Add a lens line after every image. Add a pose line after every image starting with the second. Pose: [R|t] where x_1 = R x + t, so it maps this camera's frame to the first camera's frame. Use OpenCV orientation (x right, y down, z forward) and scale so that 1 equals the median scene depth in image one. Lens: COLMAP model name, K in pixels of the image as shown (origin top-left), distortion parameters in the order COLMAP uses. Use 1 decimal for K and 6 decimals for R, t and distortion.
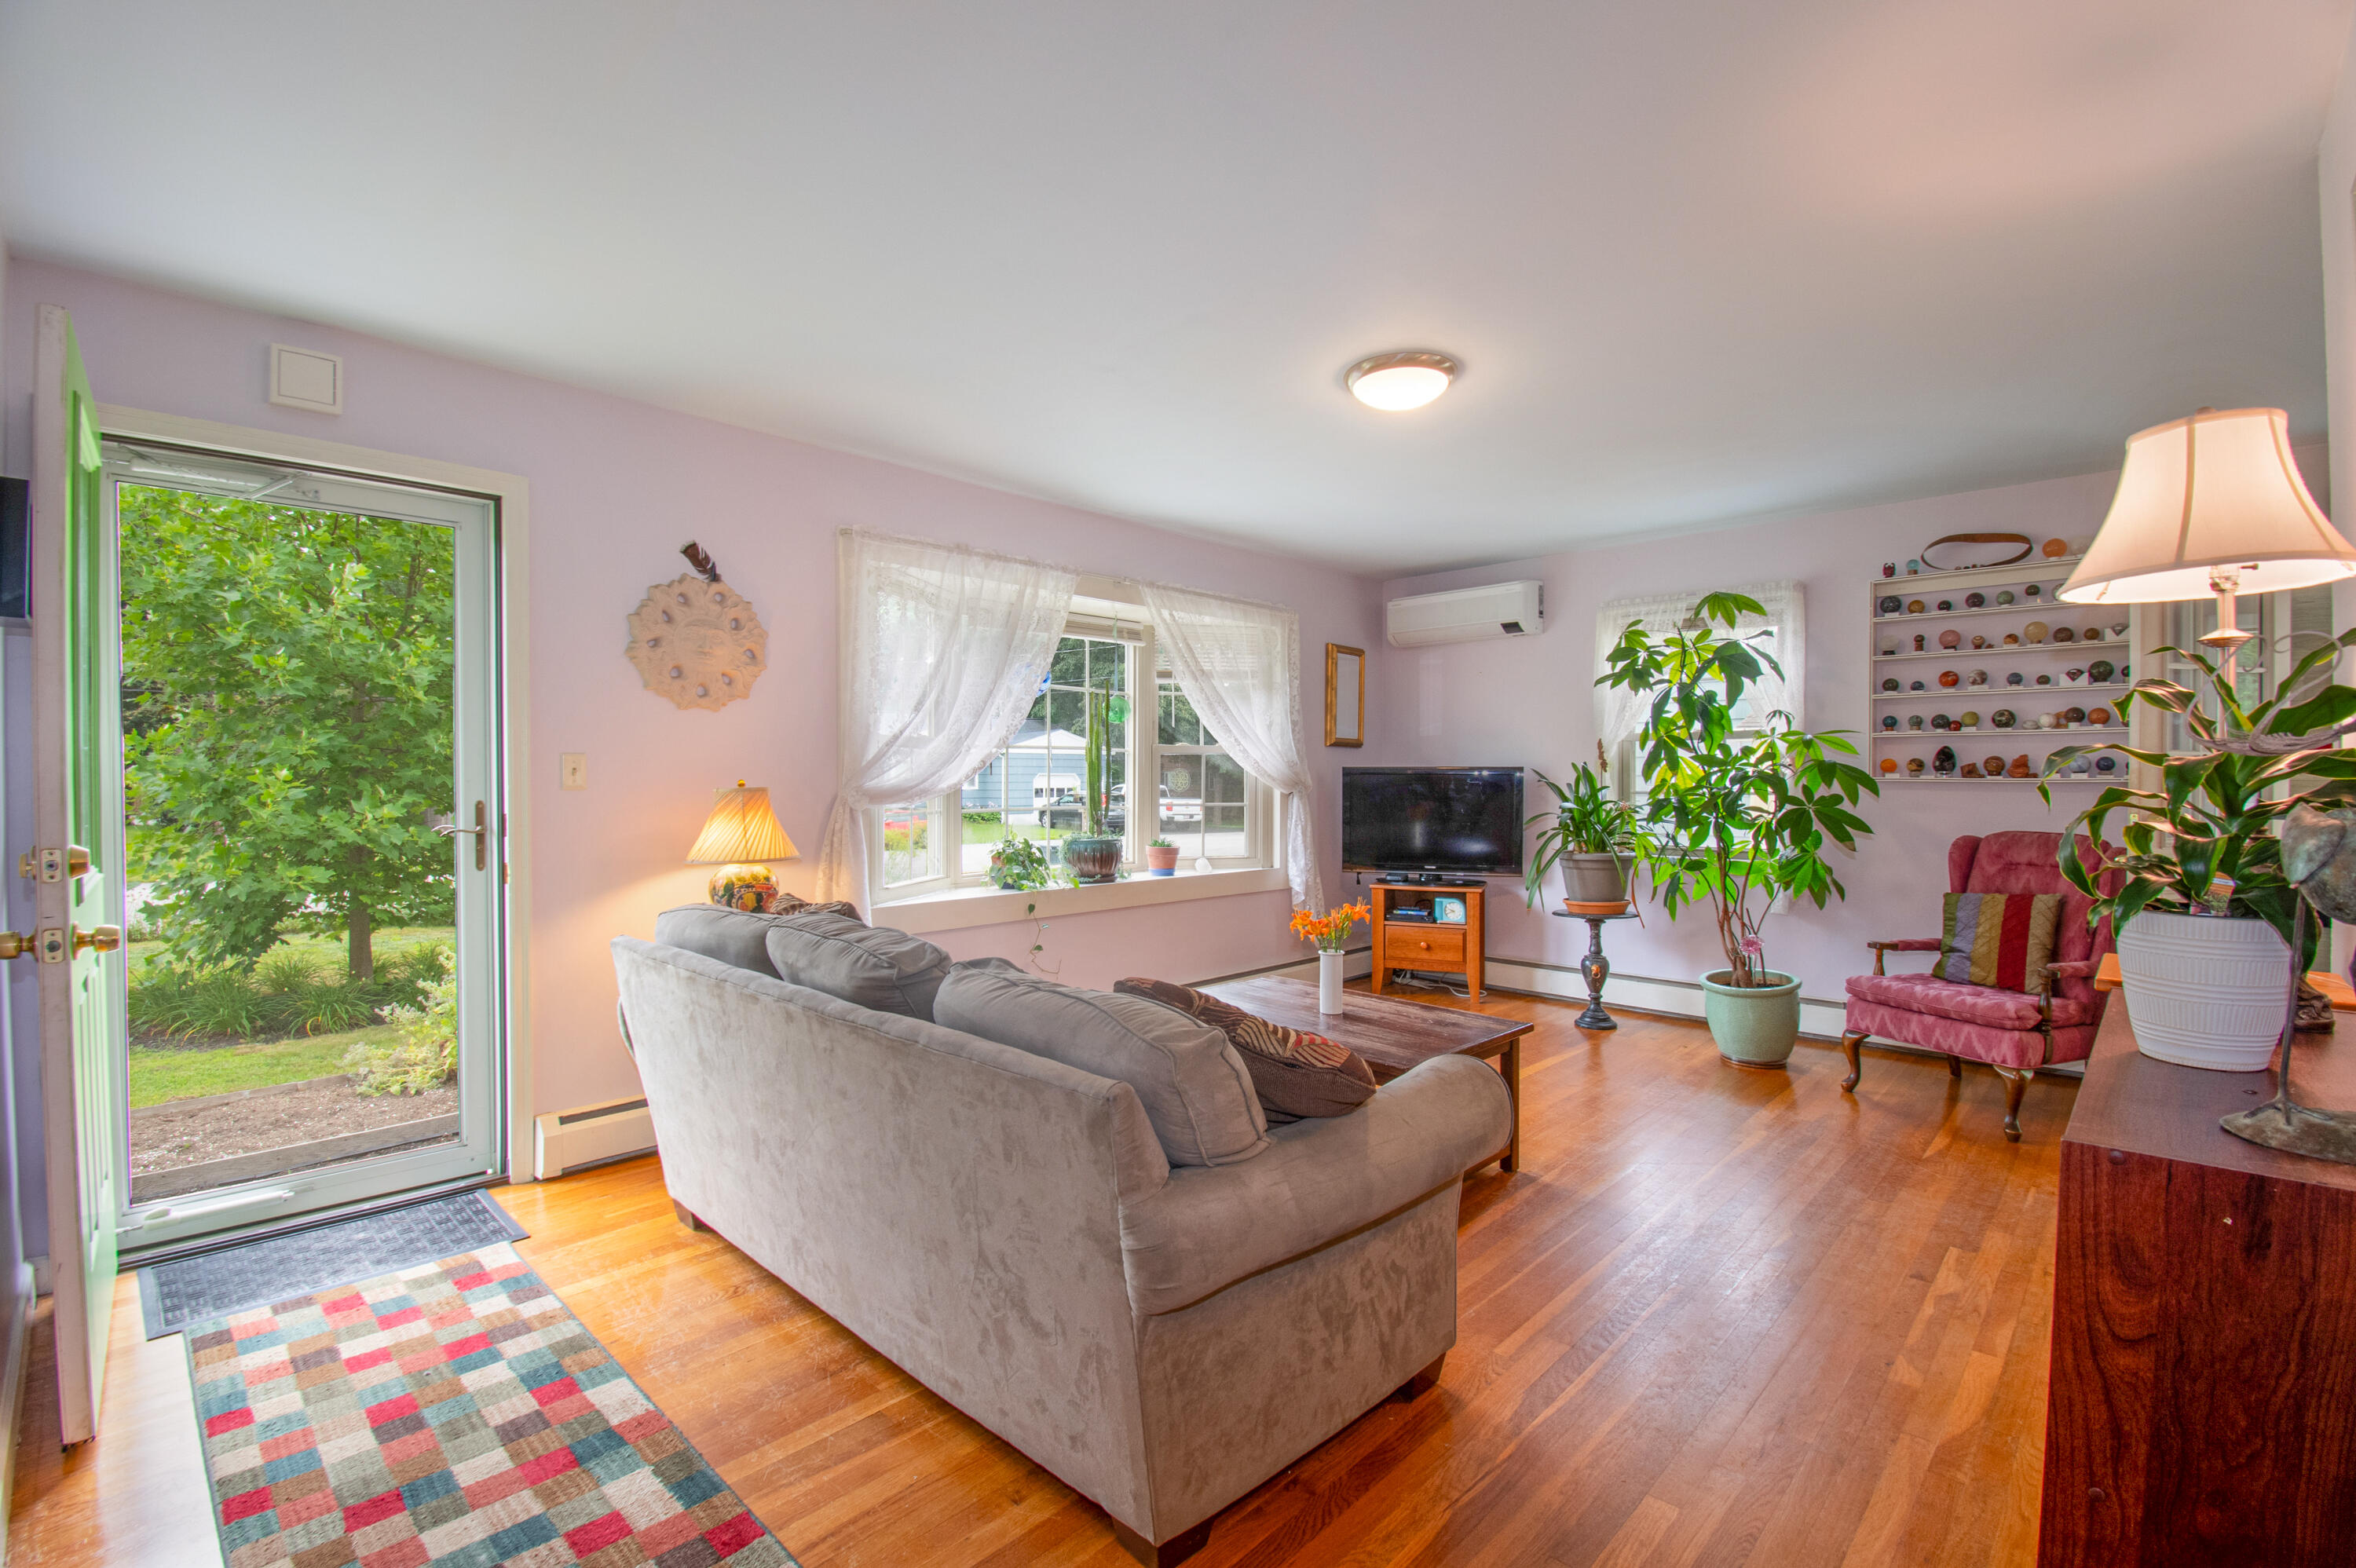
lens RADIAL K [[1037.4, 0, 1180.2], [0, 1037.4, 792.5], [0, 0, 1]] dist [0.013181, -0.020903]
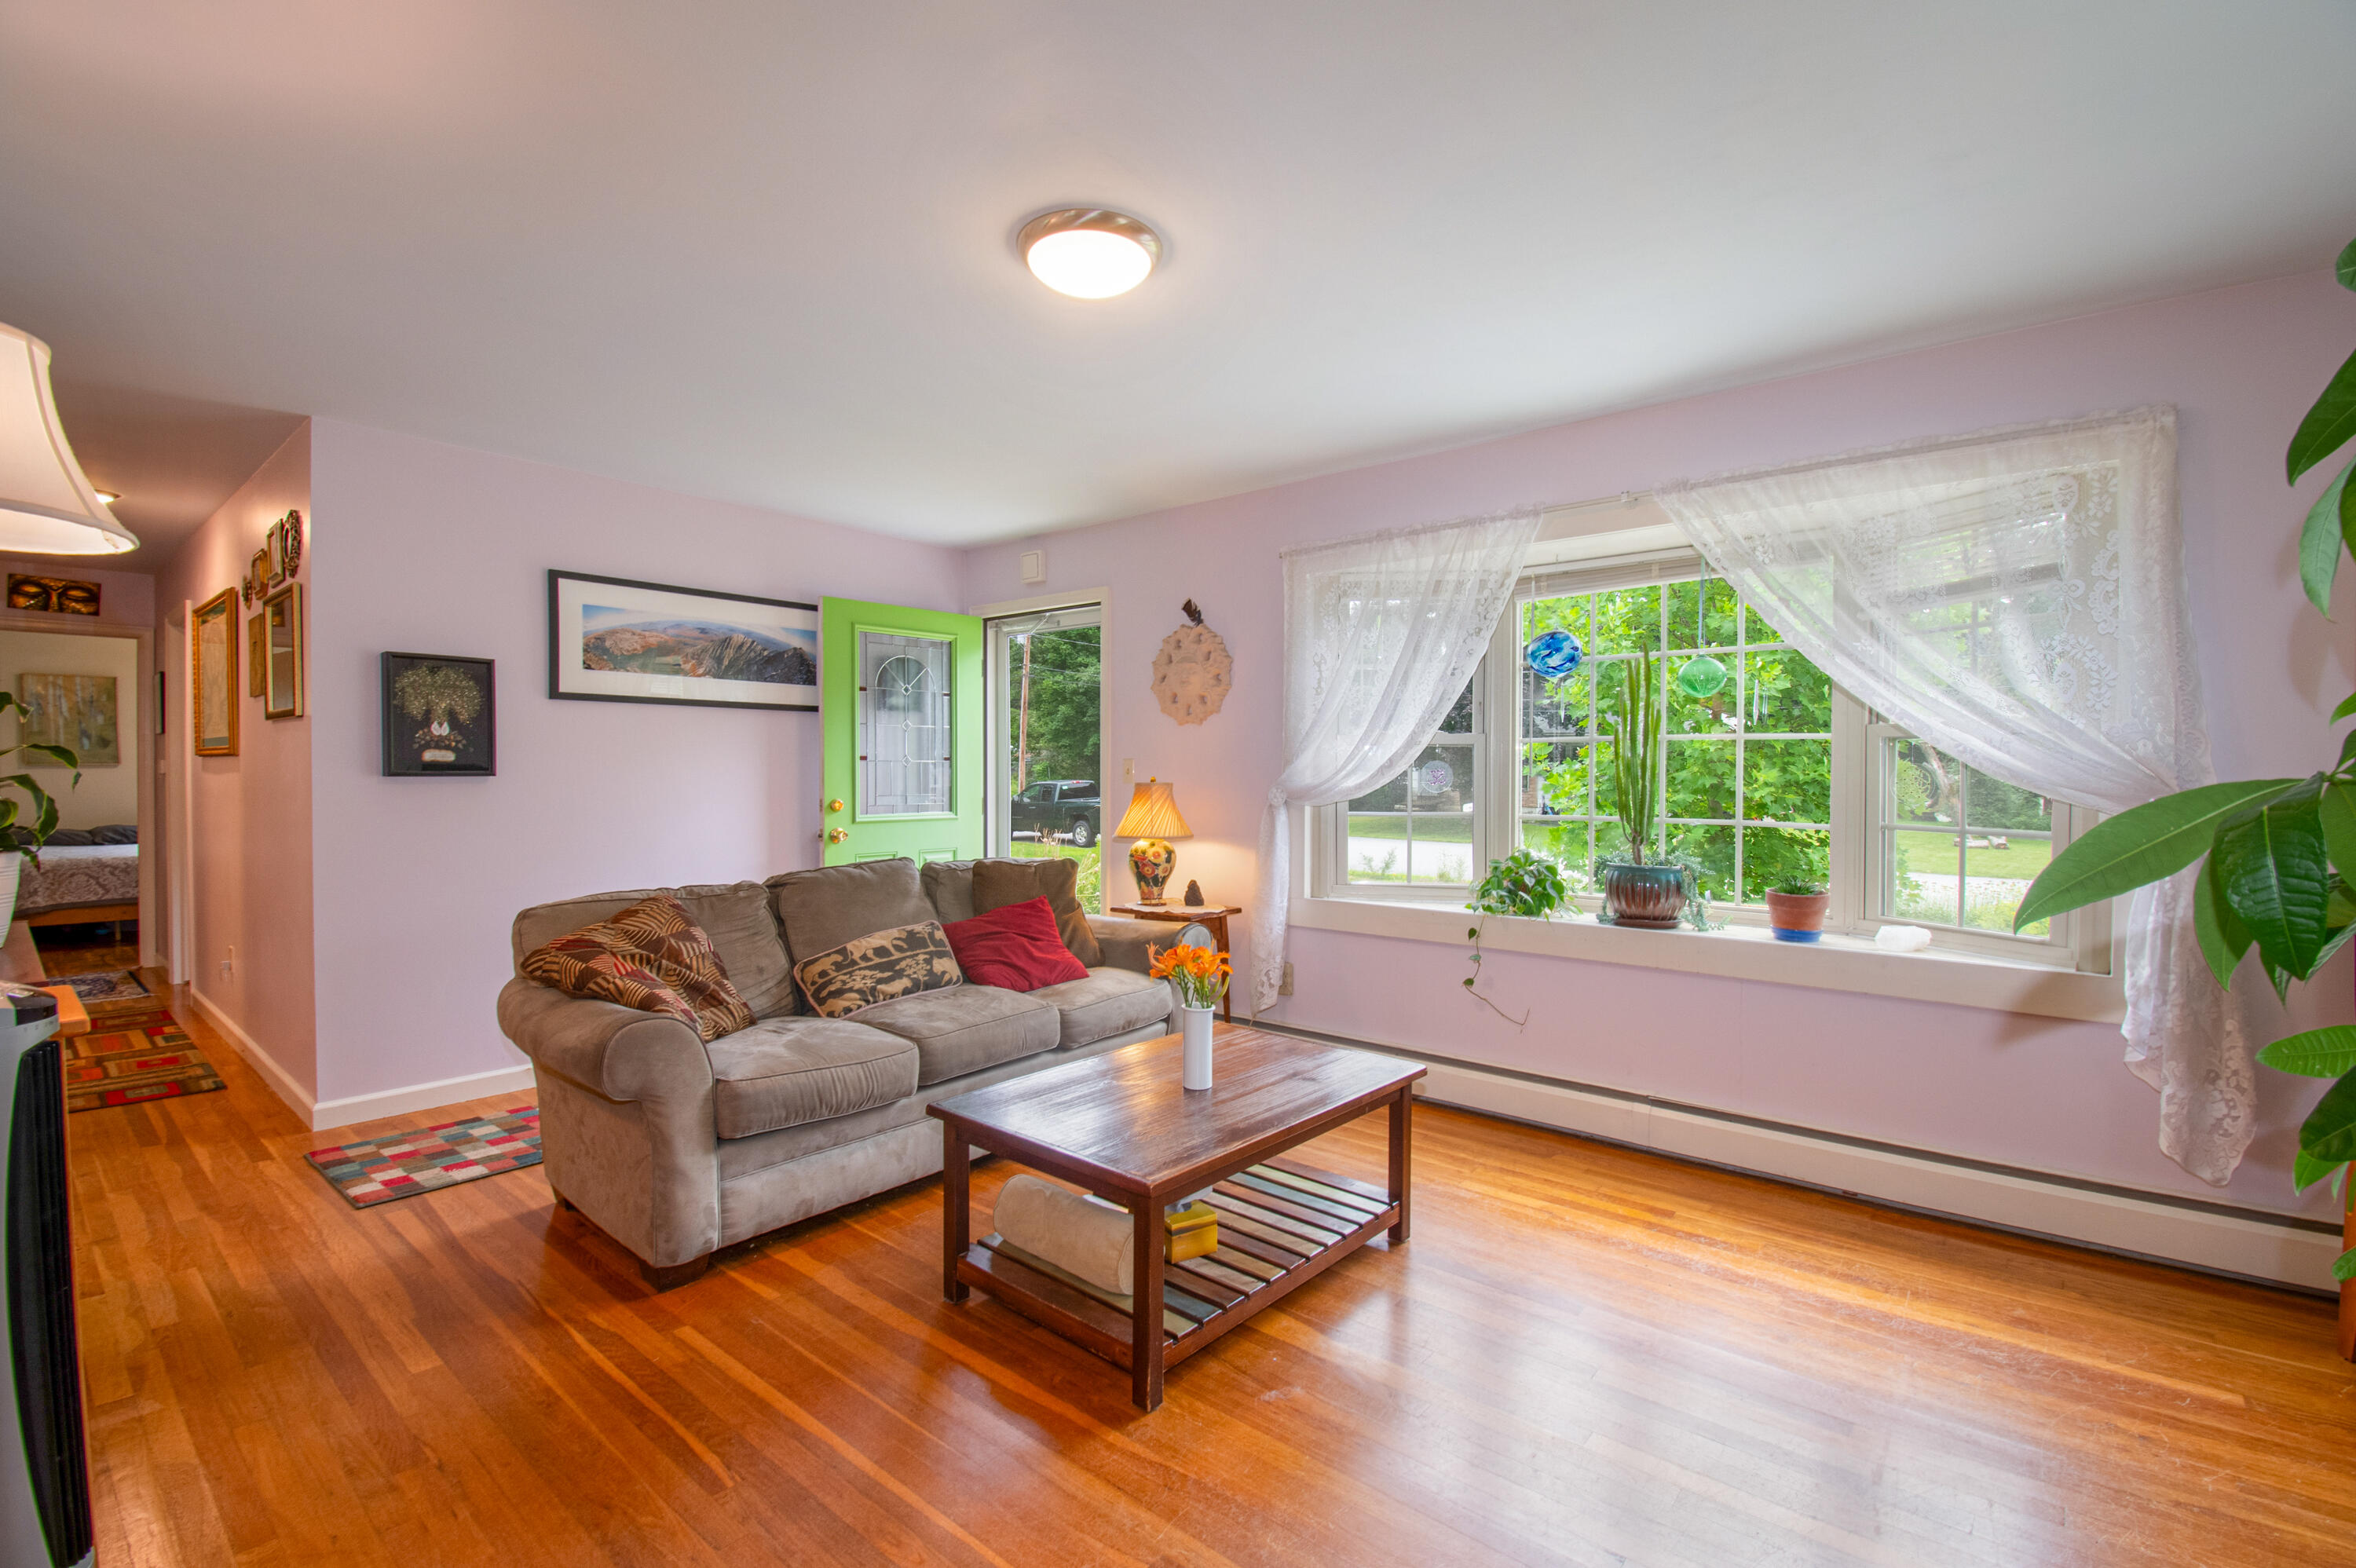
lens RADIAL K [[1037.4, 0, 1180.2], [0, 1037.4, 792.5], [0, 0, 1]] dist [0.013181, -0.020903]
pose [[0.070746, 0.016608, -0.997356, 0.853080], [-0.020484, 0.999675, 0.015194, -0.012671], [0.997284, 0.019355, 0.071063, 0.886594]]
